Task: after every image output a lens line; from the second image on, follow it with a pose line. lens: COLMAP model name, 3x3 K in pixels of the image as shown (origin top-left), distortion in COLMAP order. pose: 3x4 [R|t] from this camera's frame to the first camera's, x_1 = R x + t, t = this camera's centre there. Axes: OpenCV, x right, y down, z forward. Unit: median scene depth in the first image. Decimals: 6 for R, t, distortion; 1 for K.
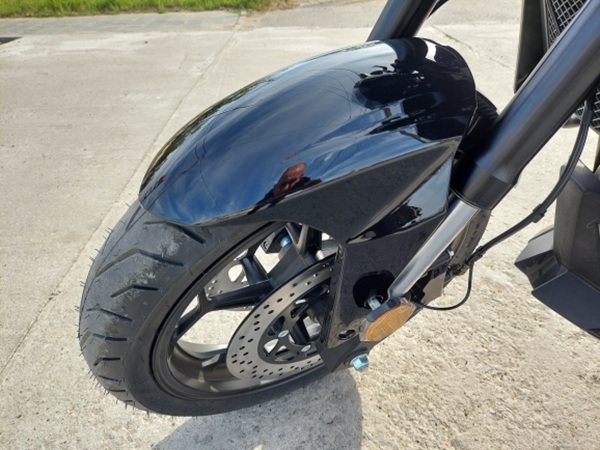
lens RADIAL K [[432.7, 0, 301.0], [0, 432.7, 228.0], [0, 0, 1]] dist [0.049849, -0.068823]
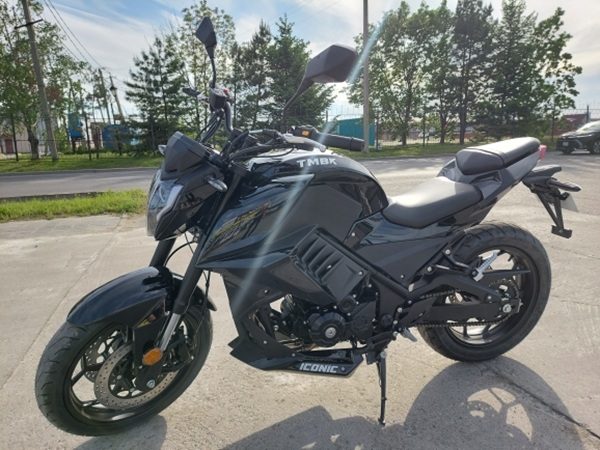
lens RADIAL K [[432.7, 0, 301.0], [0, 432.7, 228.0], [0, 0, 1]] dist [0.049849, -0.068823]
pose [[0.967084, -0.054103, 0.248639, 0.068136], [0.144824, 0.920464, -0.363005, 0.088209], [-0.209224, 0.387065, 0.898001, -0.313711]]
